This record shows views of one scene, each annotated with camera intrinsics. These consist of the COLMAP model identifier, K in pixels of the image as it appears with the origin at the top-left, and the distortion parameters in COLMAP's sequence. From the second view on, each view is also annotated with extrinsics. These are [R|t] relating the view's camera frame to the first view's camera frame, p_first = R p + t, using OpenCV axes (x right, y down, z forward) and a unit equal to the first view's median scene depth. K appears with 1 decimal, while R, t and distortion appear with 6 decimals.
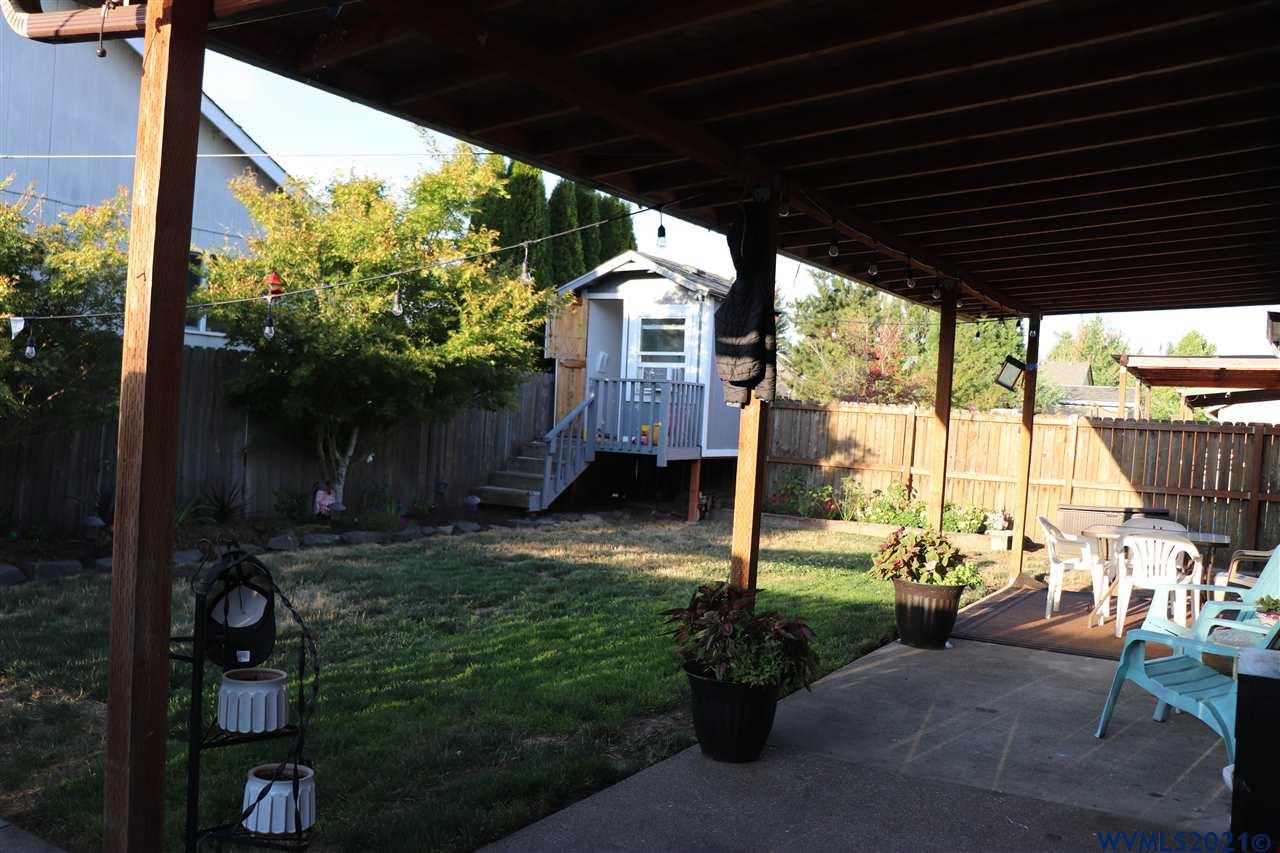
lens RADIAL K [[1083.6, 0, 640.0], [0, 1083.6, 426.5], [0, 0, 1]] dist [-0.168026, 0.156095]
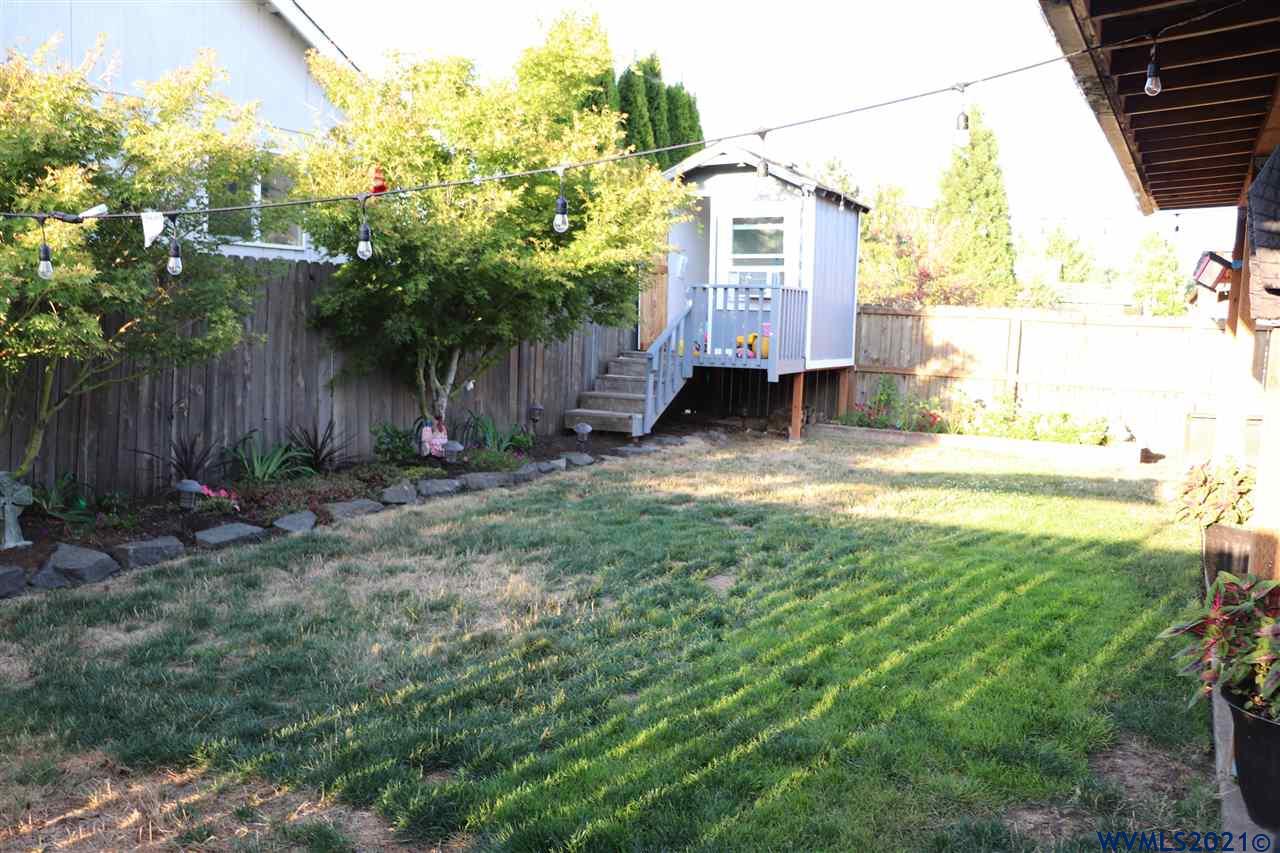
lens RADIAL K [[1048.8, 0, 640.0], [0, 1048.8, 426.5], [0, 0, 1]] dist [-0.171674, 0.145770]
pose [[0.998784, -0.030520, 0.038724, -0.128863], [0.026878, 0.995460, 0.091310, -0.008617], [-0.041335, -0.090158, 0.995069, 0.138868]]
